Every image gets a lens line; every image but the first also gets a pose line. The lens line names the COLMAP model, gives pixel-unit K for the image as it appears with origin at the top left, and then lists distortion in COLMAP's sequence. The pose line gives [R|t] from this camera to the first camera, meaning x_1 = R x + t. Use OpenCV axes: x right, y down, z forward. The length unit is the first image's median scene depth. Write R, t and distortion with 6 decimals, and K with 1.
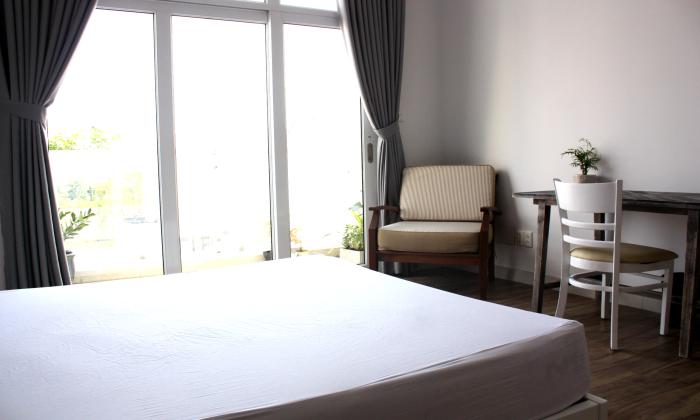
lens RADIAL K [[591.2, 0, 350.0], [0, 591.2, 210.0], [0, 0, 1]] dist [-0.174242, 0.162054]
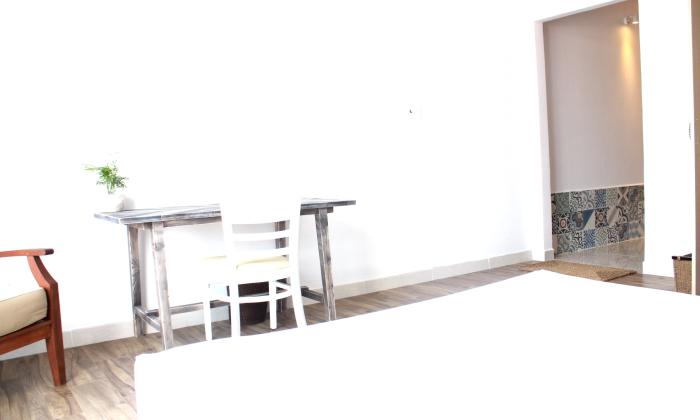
lens RADIAL K [[591.2, 0, 350.0], [0, 591.2, 210.0], [0, 0, 1]] dist [-0.174242, 0.162054]
pose [[-0.106313, -0.042964, 0.993404, -0.485070], [0.125540, 0.990491, 0.056273, -0.045299], [-0.986376, 0.130694, -0.099908, 0.765649]]
